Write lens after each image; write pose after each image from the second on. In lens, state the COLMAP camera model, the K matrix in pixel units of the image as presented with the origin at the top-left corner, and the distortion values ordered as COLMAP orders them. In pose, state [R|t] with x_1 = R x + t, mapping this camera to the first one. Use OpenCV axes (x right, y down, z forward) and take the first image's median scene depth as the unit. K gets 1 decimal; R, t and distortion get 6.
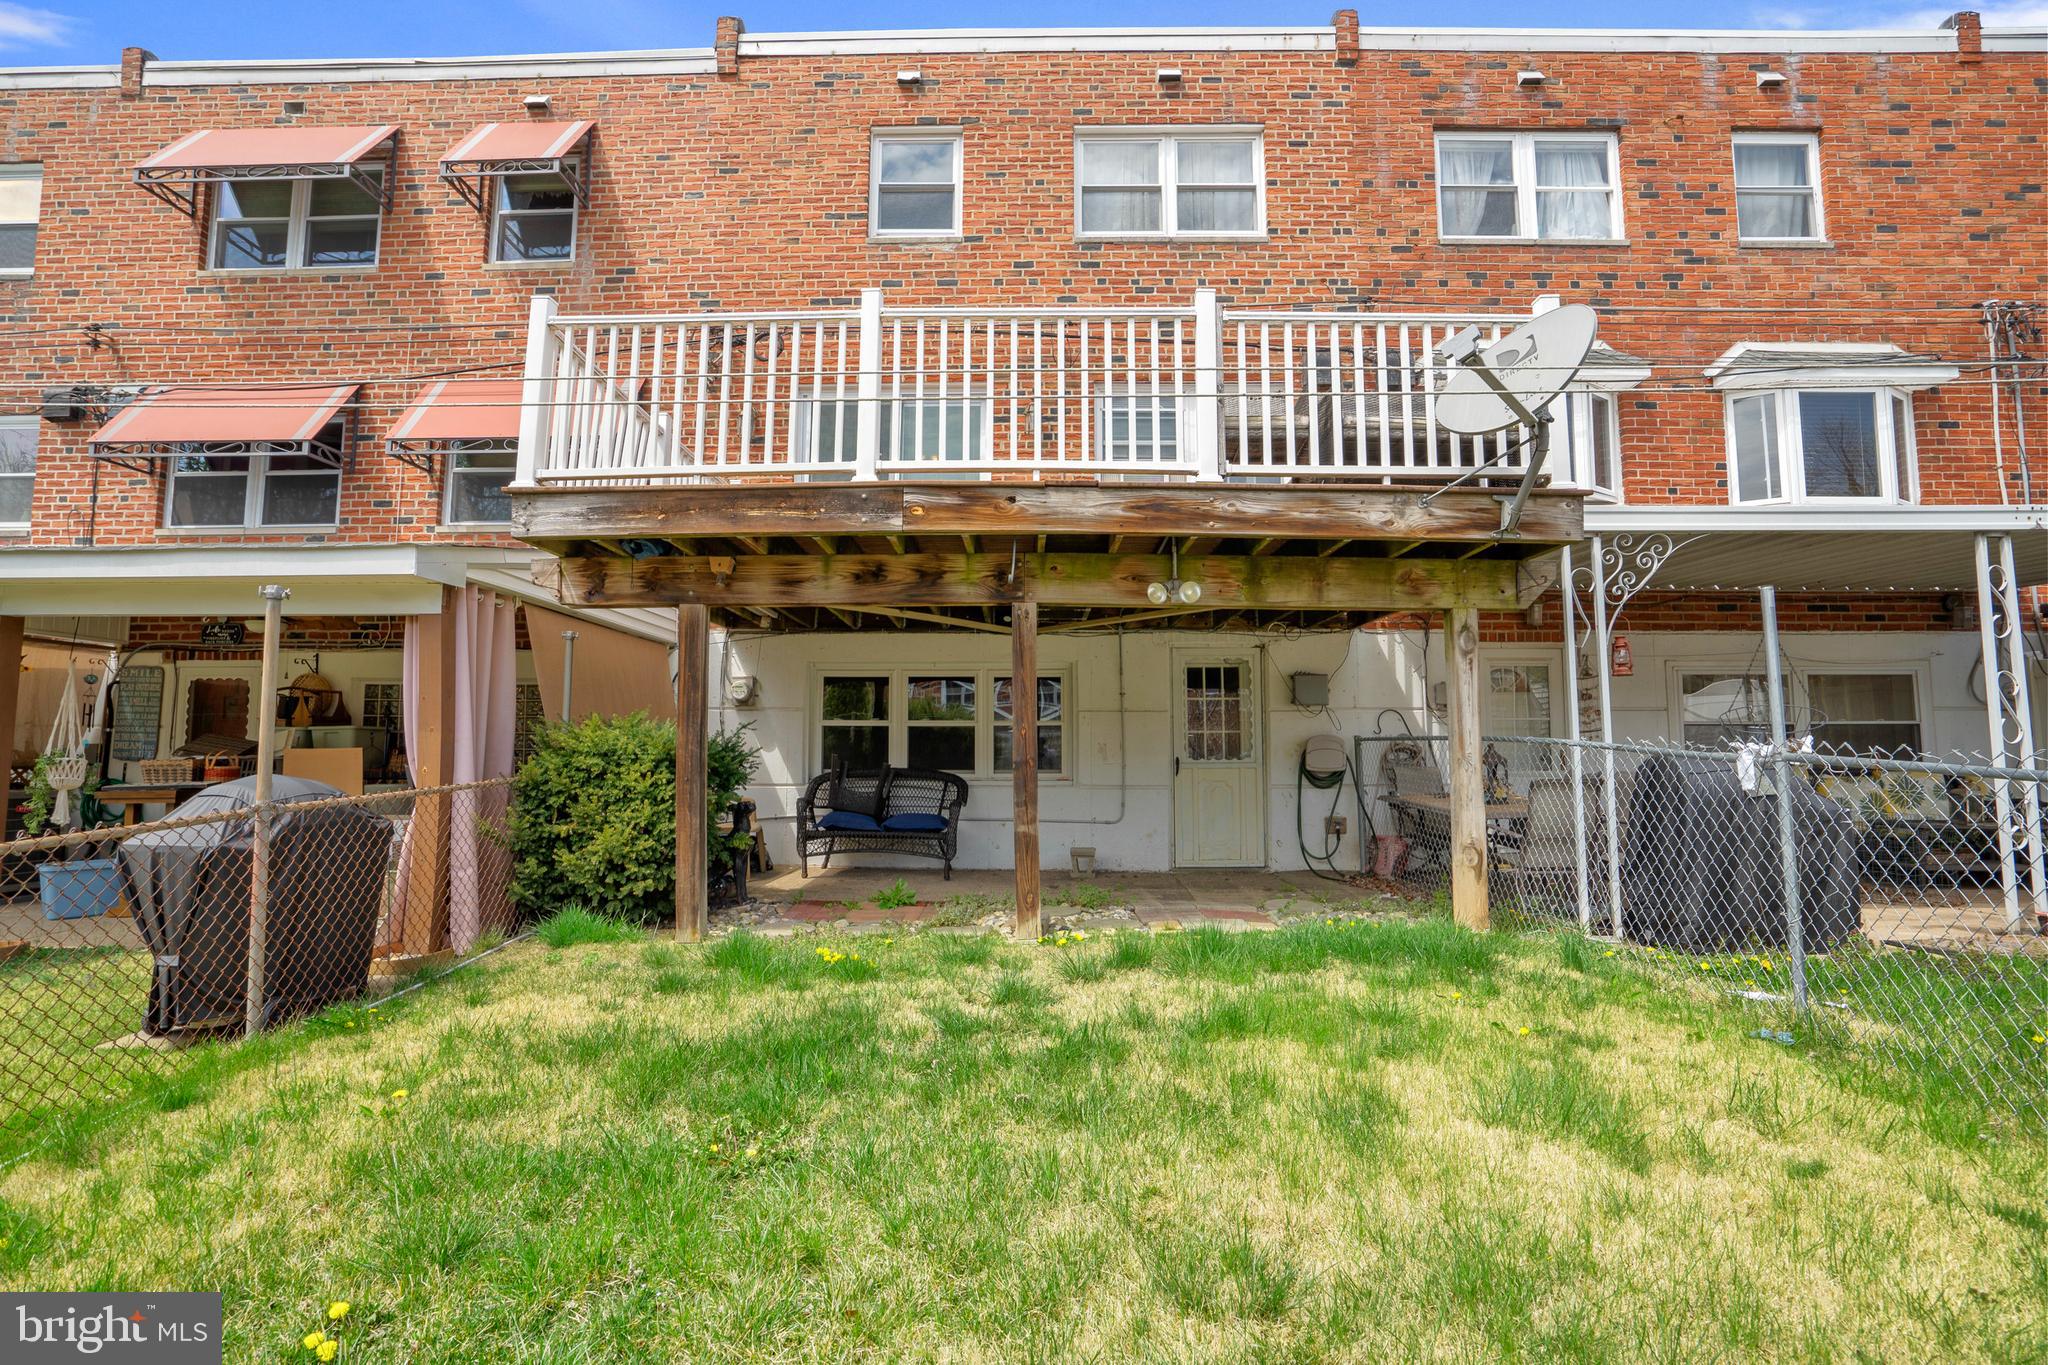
lens RADIAL K [[961.1, 0, 1035.3], [0, 961.1, 692.1], [0, 0, 1]] dist [-0.048741, 0.023438]
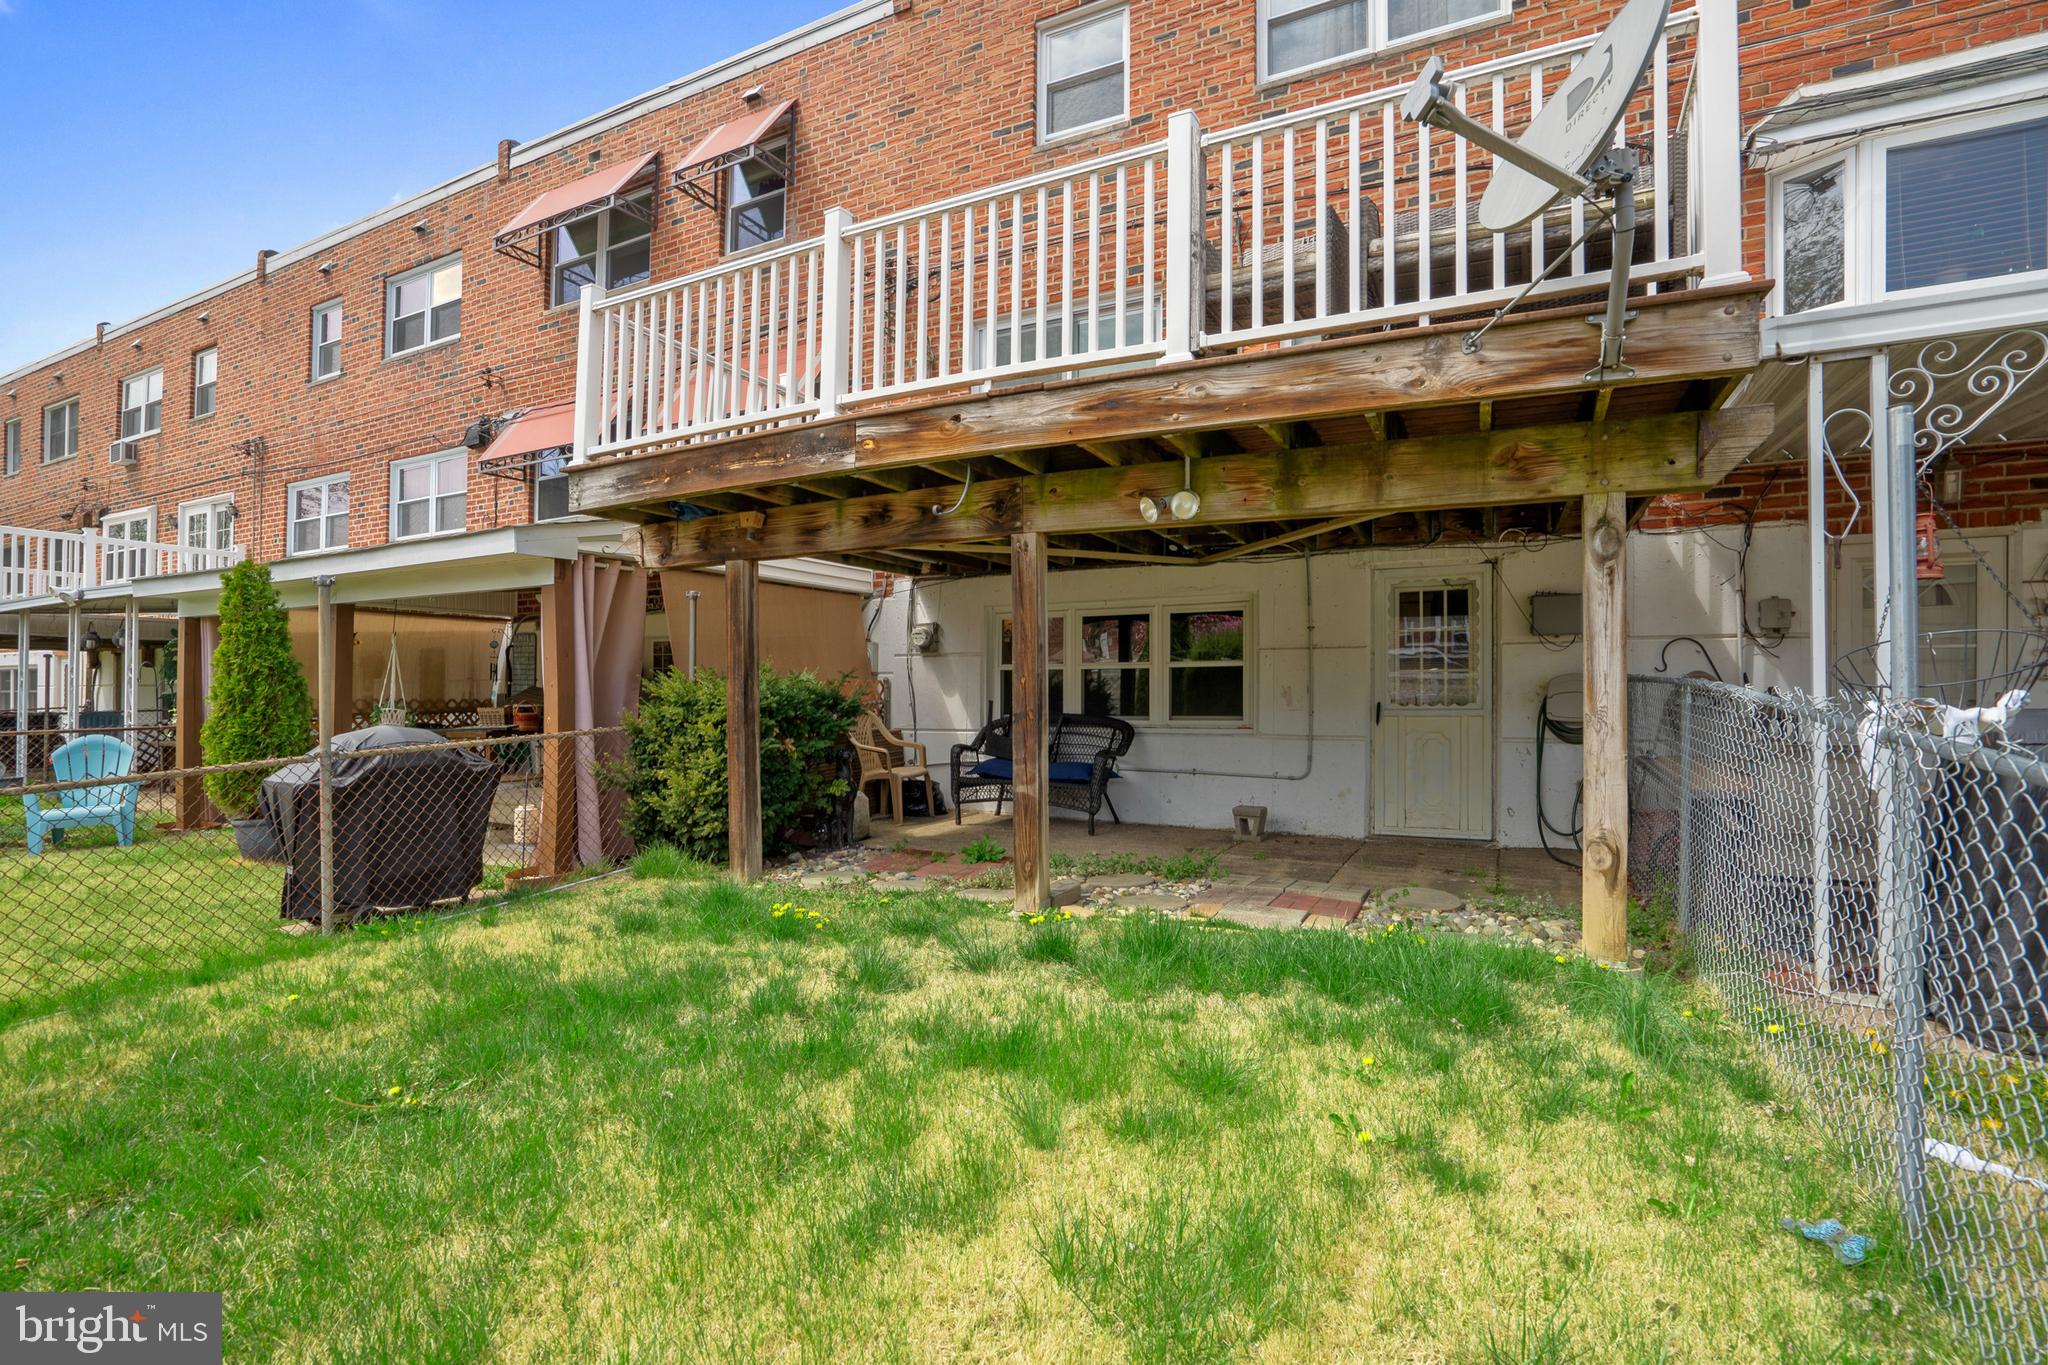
lens RADIAL K [[962.3, 0, 1115.0], [0, 962.3, 693.5], [0, 0, 1]] dist [-0.048586, 0.025574]
pose [[0.898992, -0.002709, -0.437957, 0.344846], [0.034398, 0.997329, 0.064440, -0.000863], [0.436612, -0.072996, 0.896684, 0.183044]]
